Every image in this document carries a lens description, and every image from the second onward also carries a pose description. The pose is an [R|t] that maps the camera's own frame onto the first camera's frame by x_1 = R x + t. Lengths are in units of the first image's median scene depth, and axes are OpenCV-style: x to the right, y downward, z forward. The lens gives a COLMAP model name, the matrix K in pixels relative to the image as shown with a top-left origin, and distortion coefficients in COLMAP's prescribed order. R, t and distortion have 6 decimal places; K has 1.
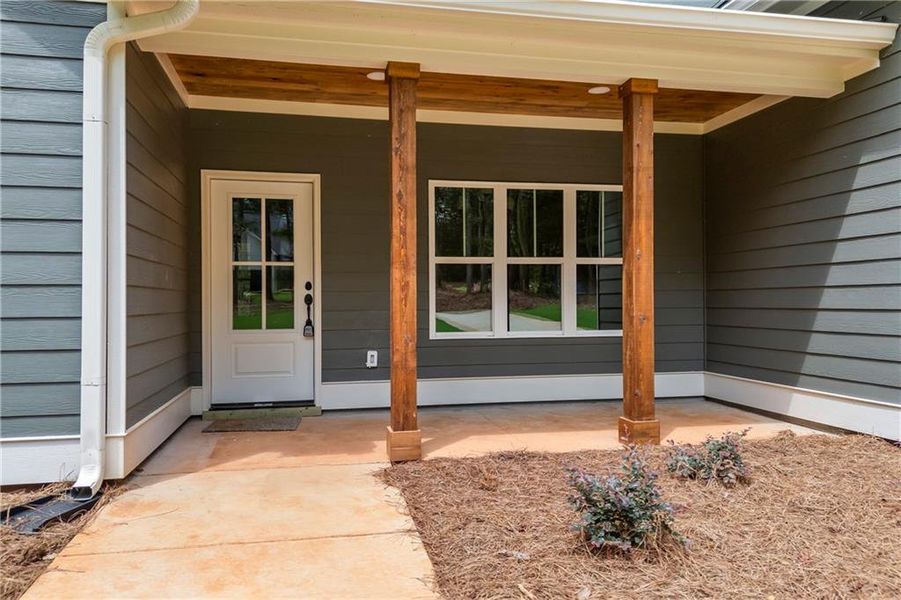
lens RADIAL K [[670.6, 0, 450.5], [0, 670.6, 300.0], [0, 0, 1]] dist [0.043188, -0.008656]
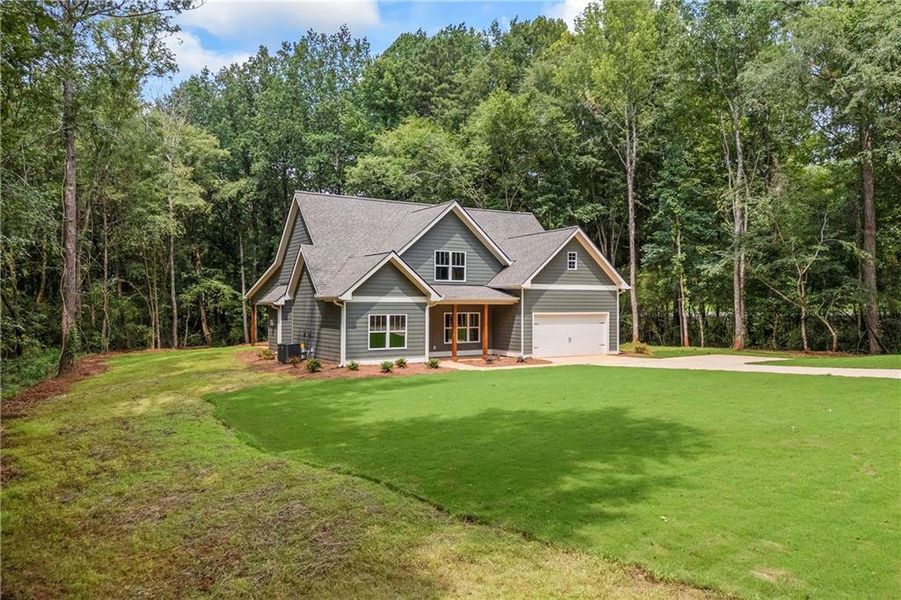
lens RADIAL K [[670.6, 0, 450.5], [0, 670.6, 300.0], [0, 0, 1]] dist [0.043188, -0.008656]
pose [[0.939379, 0.005359, 0.342838, -1.841331], [-0.004574, 0.999985, -0.003098, -0.274566], [-0.342850, 0.001342, 0.939389, -4.043780]]
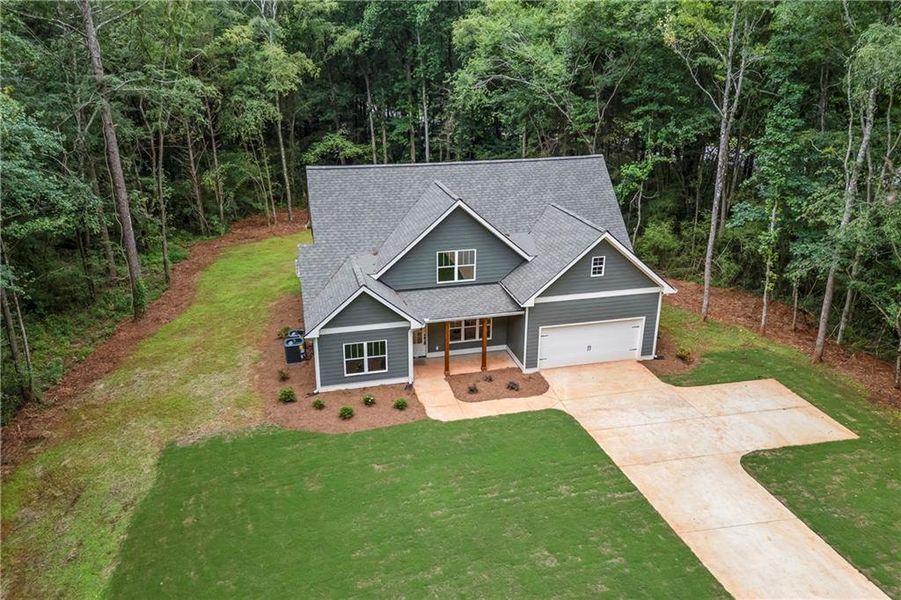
lens RADIAL K [[670.6, 0, 450.5], [0, 670.6, 300.0], [0, 0, 1]] dist [0.043188, -0.008656]
pose [[0.999403, -0.007463, 0.033746, -0.193147], [-0.005202, 0.932808, 0.360337, -2.134579], [-0.034168, -0.360298, 0.932211, -3.686696]]
